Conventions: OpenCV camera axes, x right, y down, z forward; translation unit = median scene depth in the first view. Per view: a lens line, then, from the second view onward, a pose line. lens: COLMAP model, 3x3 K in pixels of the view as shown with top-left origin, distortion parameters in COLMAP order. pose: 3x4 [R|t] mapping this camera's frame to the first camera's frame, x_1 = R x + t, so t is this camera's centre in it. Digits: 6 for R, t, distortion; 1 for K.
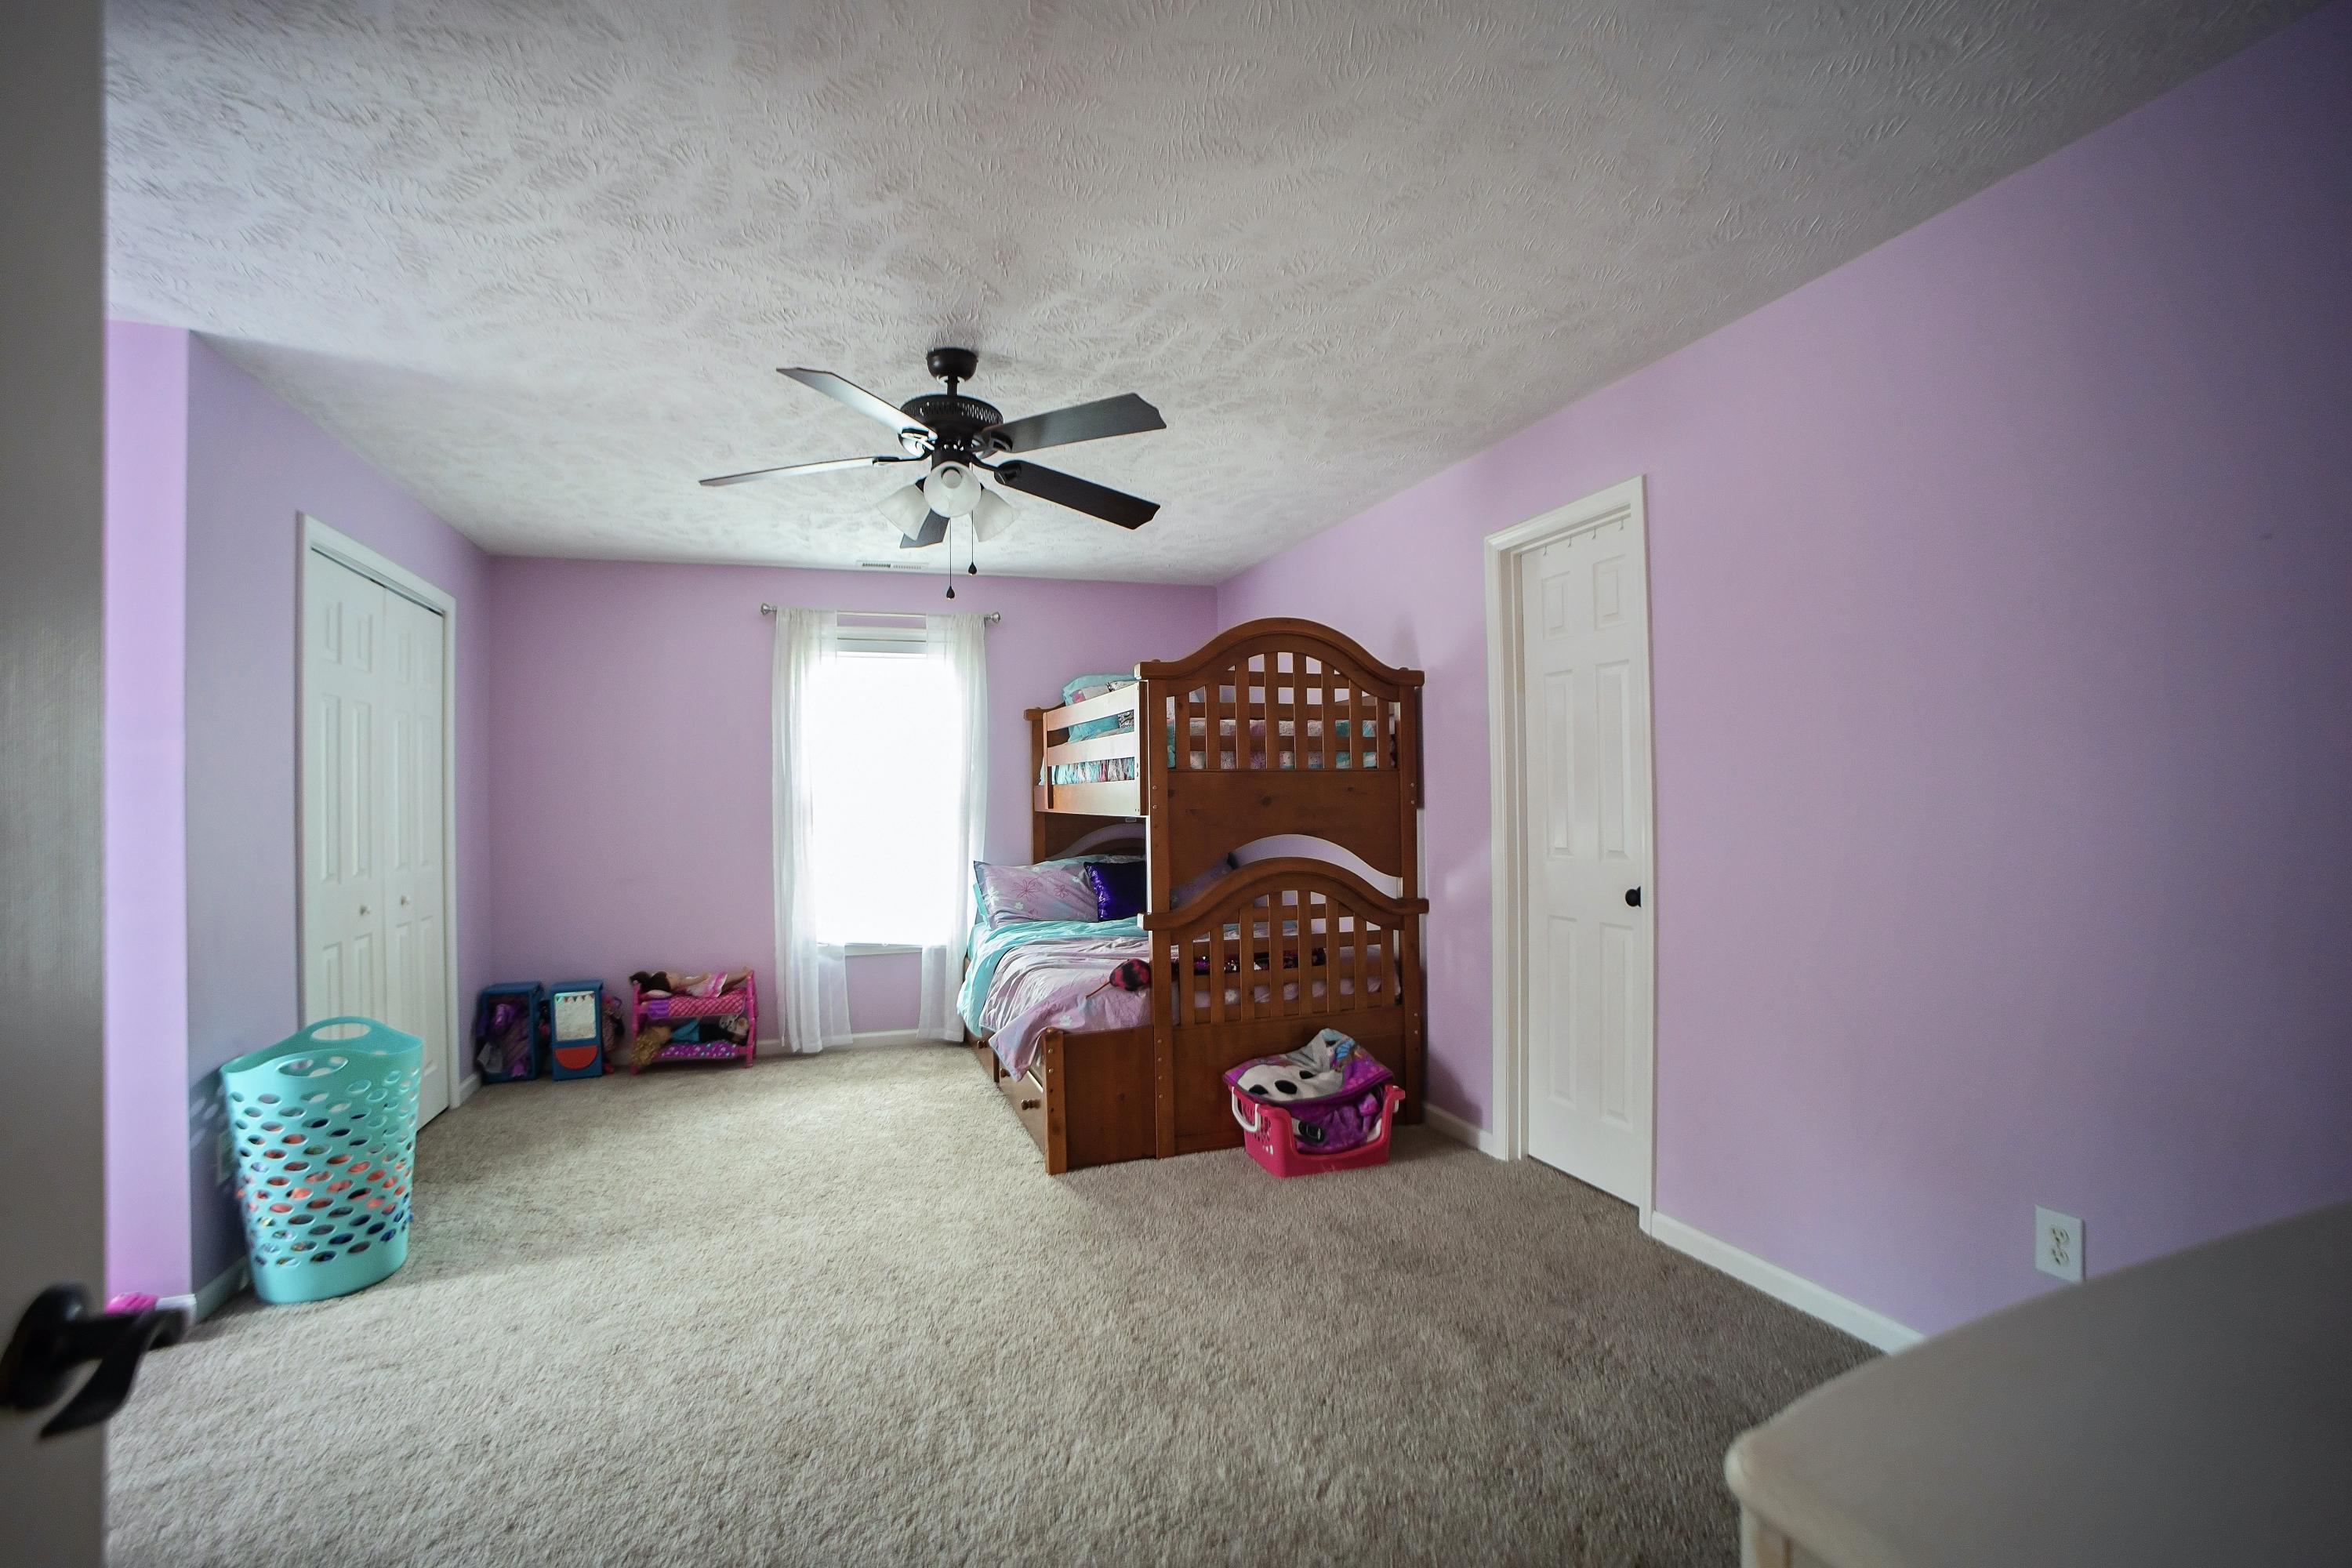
lens RADIAL K [[1052.3, 0, 1181.6], [0, 1052.3, 791.2], [0, 0, 1]] dist [-0.107730, 0.042765]
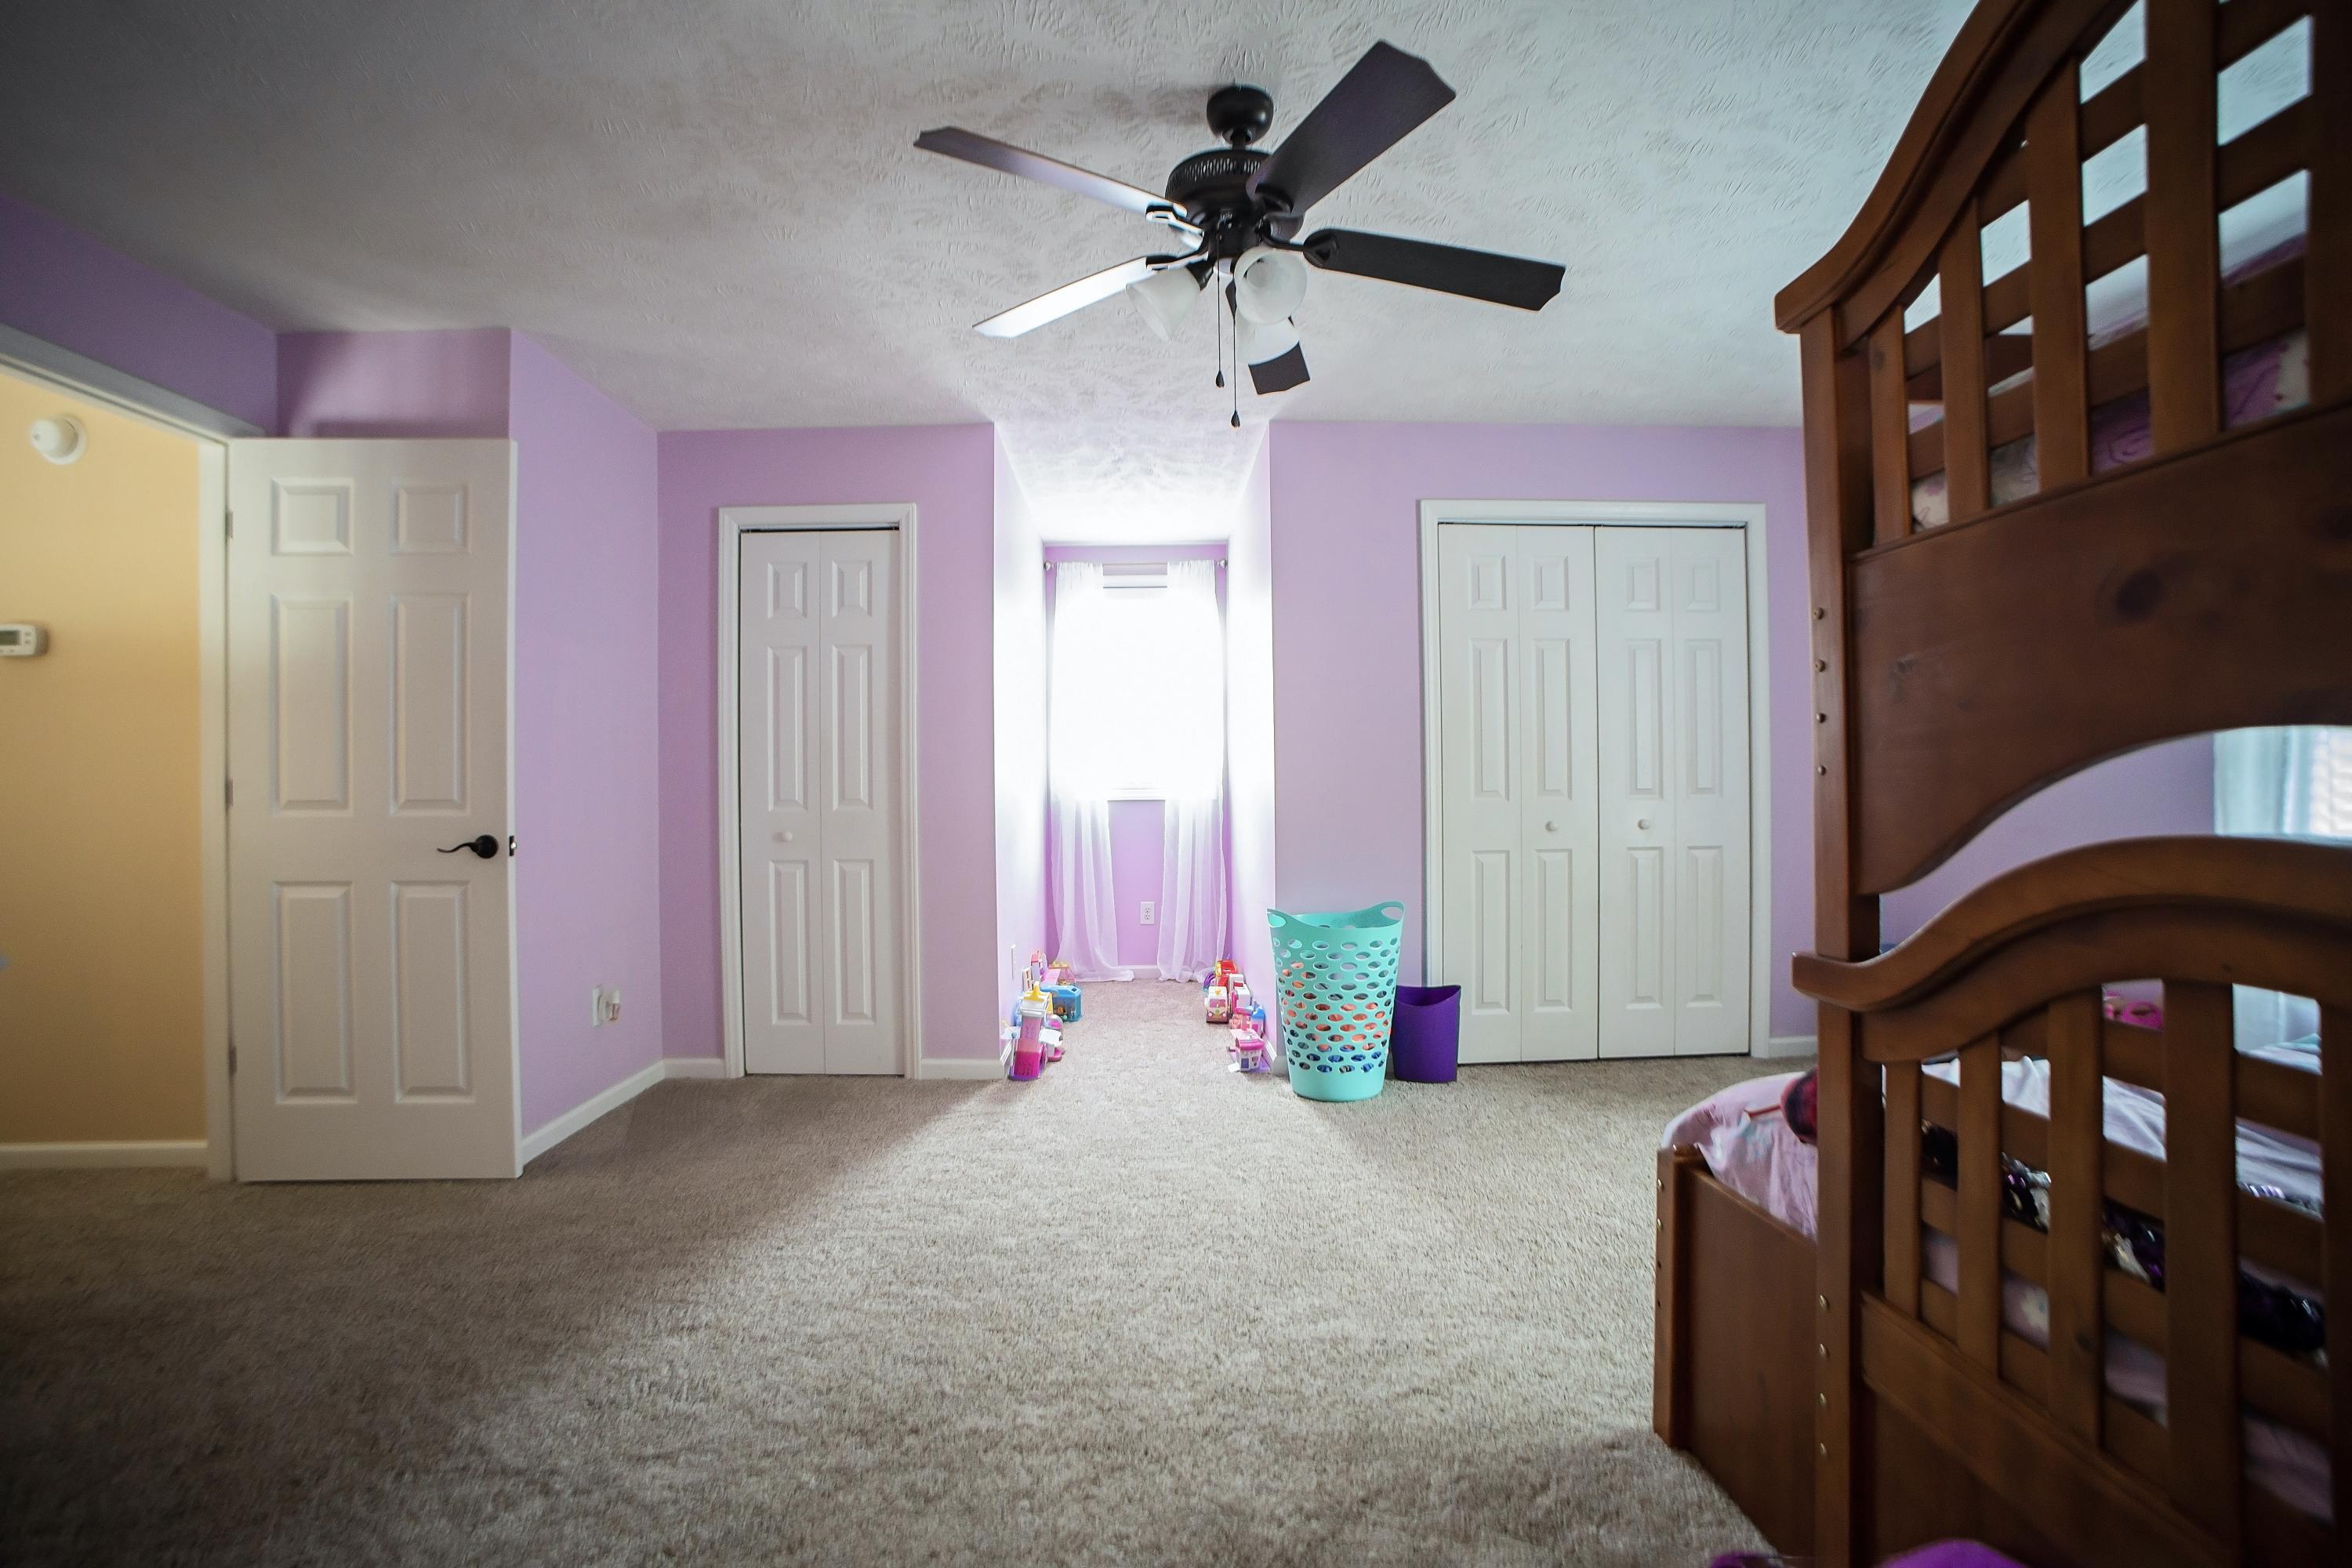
lens RADIAL K [[1052.3, 0, 1181.6], [0, 1052.3, 791.2], [0, 0, 1]] dist [-0.107730, 0.042765]
pose [[-0.300360, 0.020786, -0.953599, 0.407086], [0.017371, 0.999716, 0.016320, 0.053420], [0.953668, -0.011663, -0.300636, 0.958397]]
